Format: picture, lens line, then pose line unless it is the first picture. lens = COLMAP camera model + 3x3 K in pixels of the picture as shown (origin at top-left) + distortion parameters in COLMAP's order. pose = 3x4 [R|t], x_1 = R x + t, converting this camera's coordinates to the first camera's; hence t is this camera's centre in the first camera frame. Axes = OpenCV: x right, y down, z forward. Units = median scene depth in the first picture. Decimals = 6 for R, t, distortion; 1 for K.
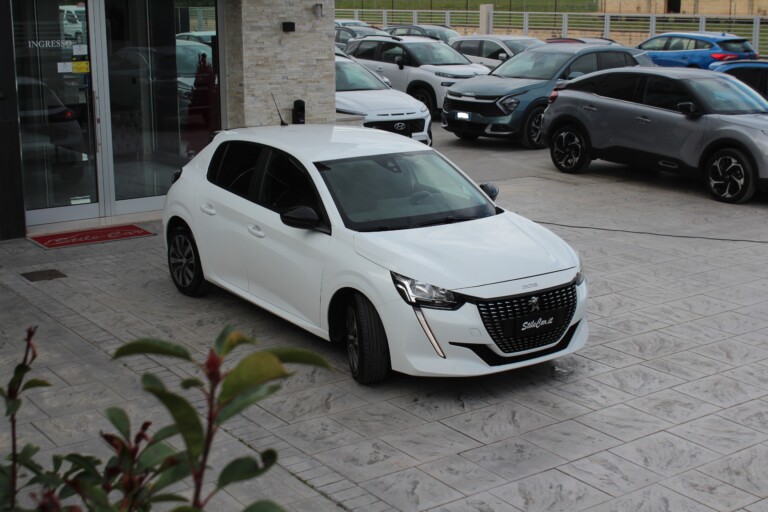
lens RADIAL K [[1165.7, 0, 384.8], [0, 1165.7, 257.6], [0, 0, 1]] dist [-0.079470, 0.000000]
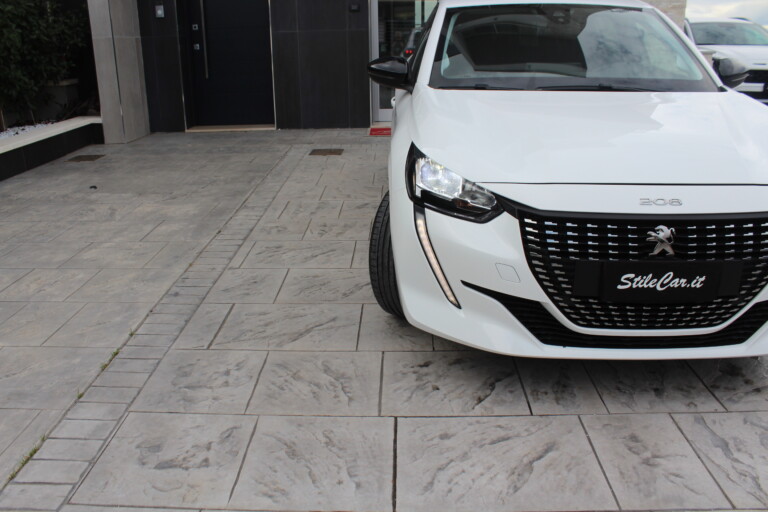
lens RADIAL K [[643.9, 0, 386.0], [0, 643.9, 250.2], [0, 0, 1]] dist [-0.165081, 0.140213]
pose [[0.789431, 0.183266, -0.585843, 0.193576], [-0.126676, 0.982487, 0.136649, 0.023075], [0.600626, -0.033663, 0.798821, 0.735406]]
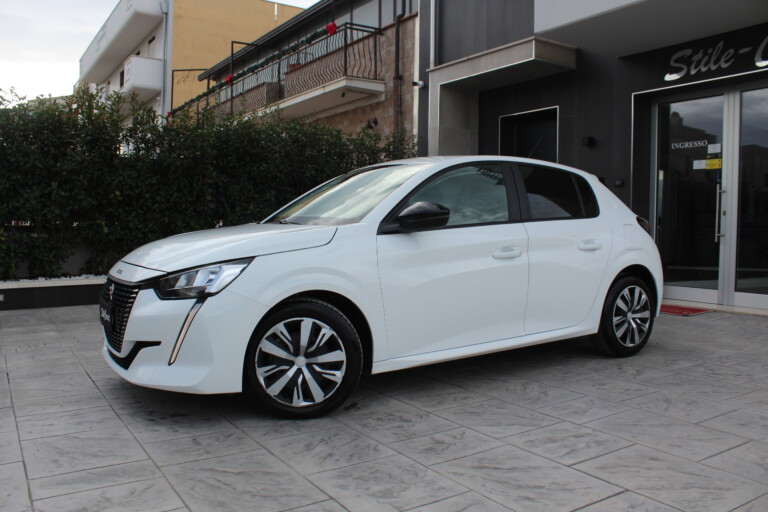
lens RADIAL K [[643.9, 0, 385.9], [0, 643.9, 254.7], [0, 0, 1]] dist [-0.165081, 0.140213]
pose [[-0.057601, 0.040544, -0.997516, 0.576146], [-0.241785, 0.968863, 0.053341, -0.059697], [0.968619, 0.244256, -0.046005, 1.222151]]
